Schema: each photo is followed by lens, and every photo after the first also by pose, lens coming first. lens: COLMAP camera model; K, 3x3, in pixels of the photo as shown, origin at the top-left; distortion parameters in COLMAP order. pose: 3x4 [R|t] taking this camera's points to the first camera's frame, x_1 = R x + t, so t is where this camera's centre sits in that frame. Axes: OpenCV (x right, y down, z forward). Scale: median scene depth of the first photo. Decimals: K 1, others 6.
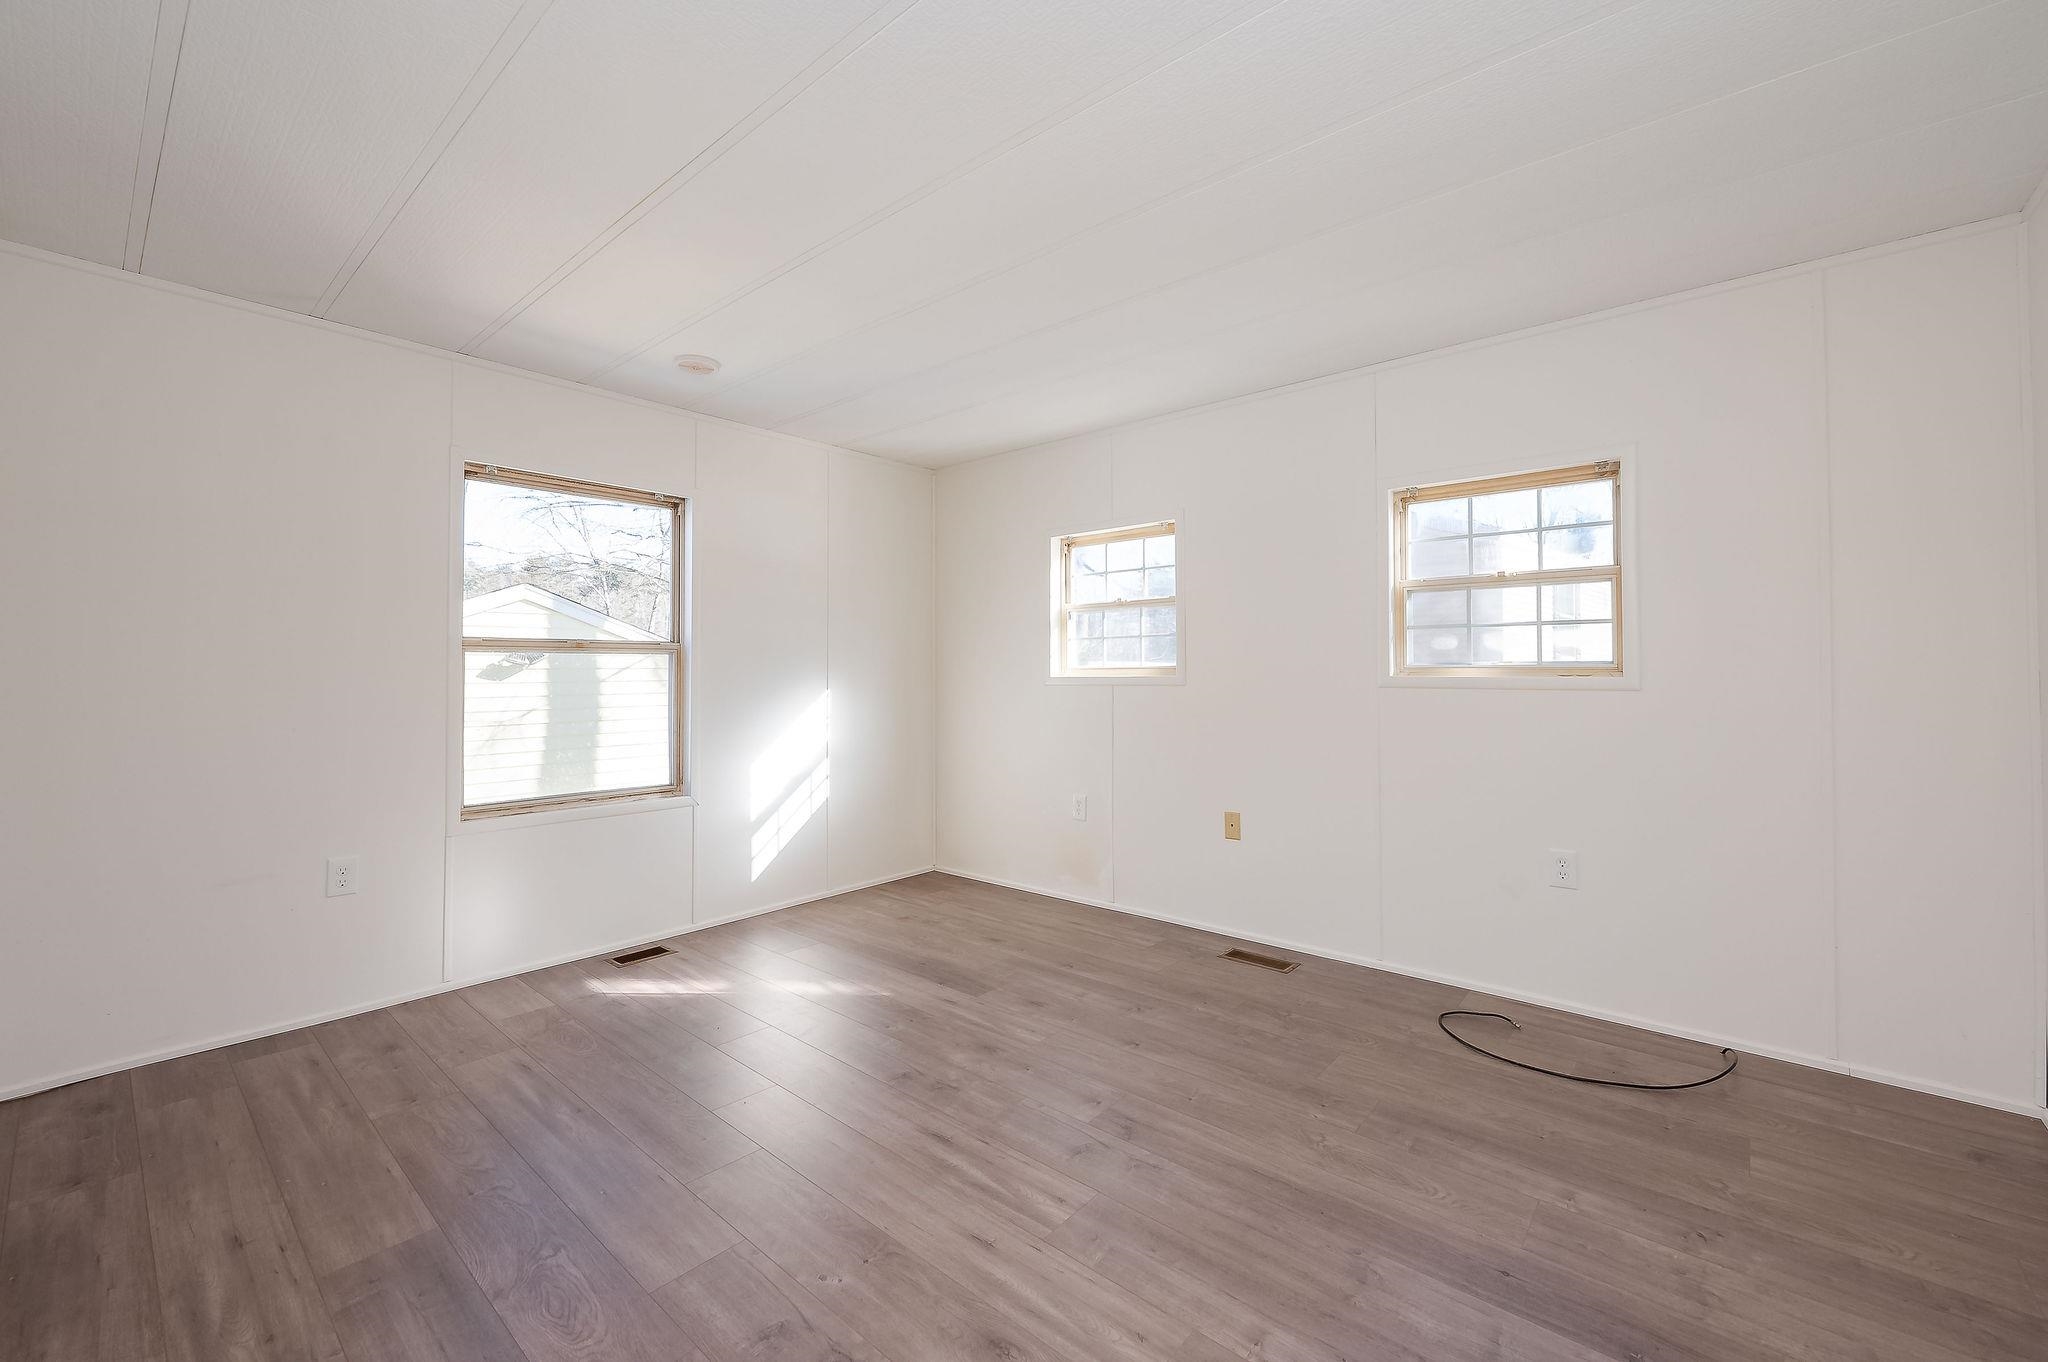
lens RADIAL K [[827.5, 0, 1018.6], [0, 827.5, 657.7], [0, 0, 1]] dist [0.000021, 0.000180]
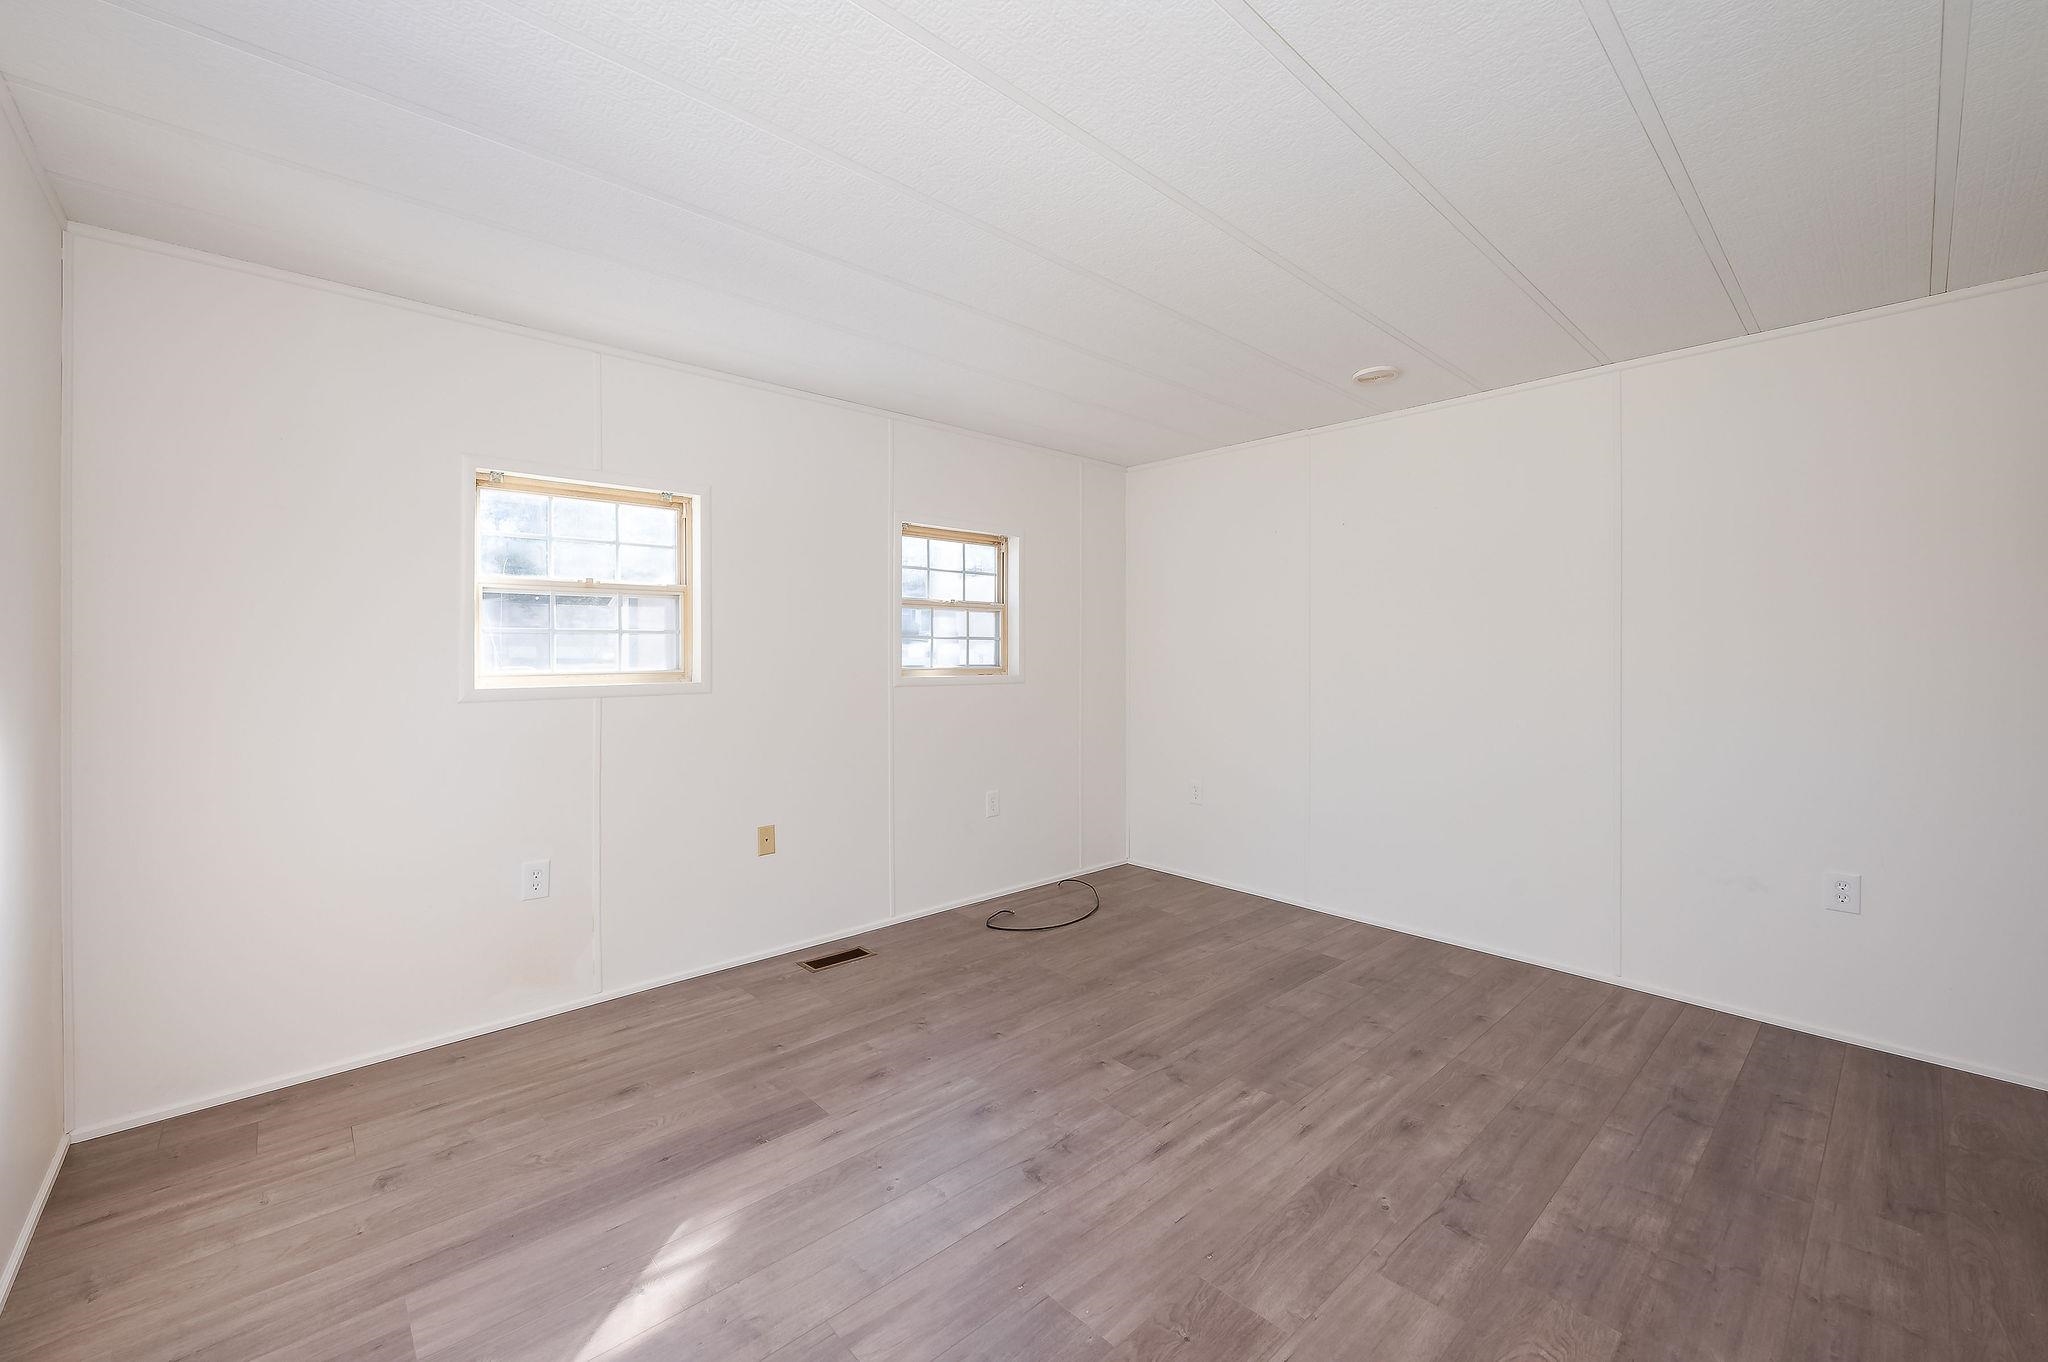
lens RADIAL K [[827.5, 0, 1018.6], [0, 827.5, 657.7], [0, 0, 1]] dist [0.000021, 0.000180]
pose [[0.110614, 0.001974, 0.993861, -0.789993], [-0.014066, 0.999901, -0.000420, -0.008463], [-0.993764, -0.013933, 0.110631, 0.759653]]
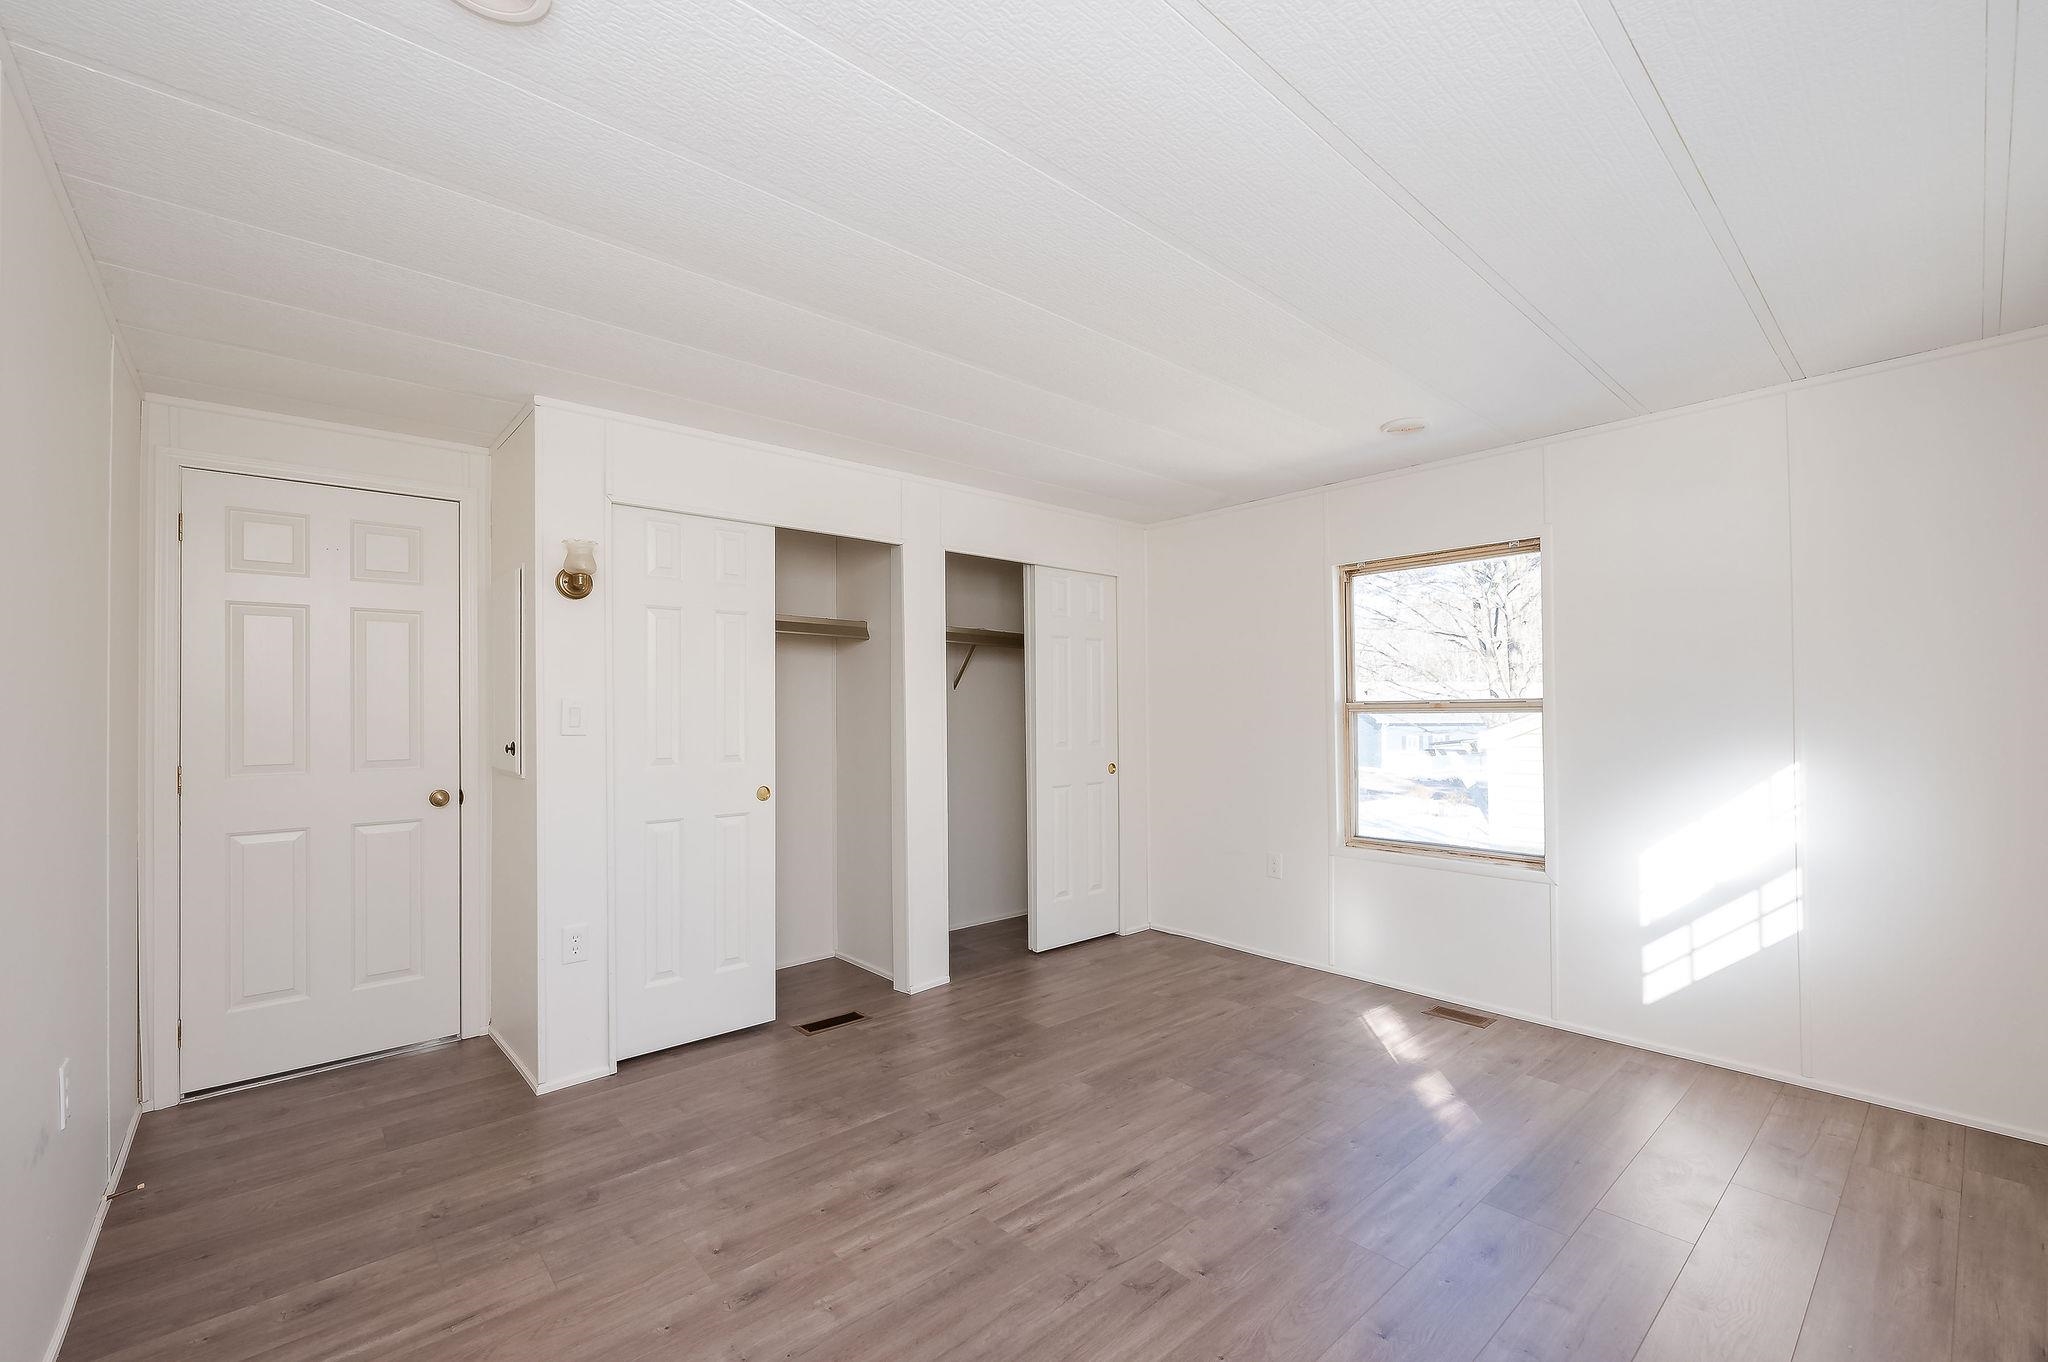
lens RADIAL K [[845.4, 0, 1016.6], [0, 845.4, 706.0], [0, 0, 1]] dist [0.000501, 0.000052]
pose [[-0.131181, -0.006580, -0.991337, 0.733449], [0.022686, 0.999696, -0.009637, -0.018783], [0.991099, -0.023753, -0.130992, 0.716231]]
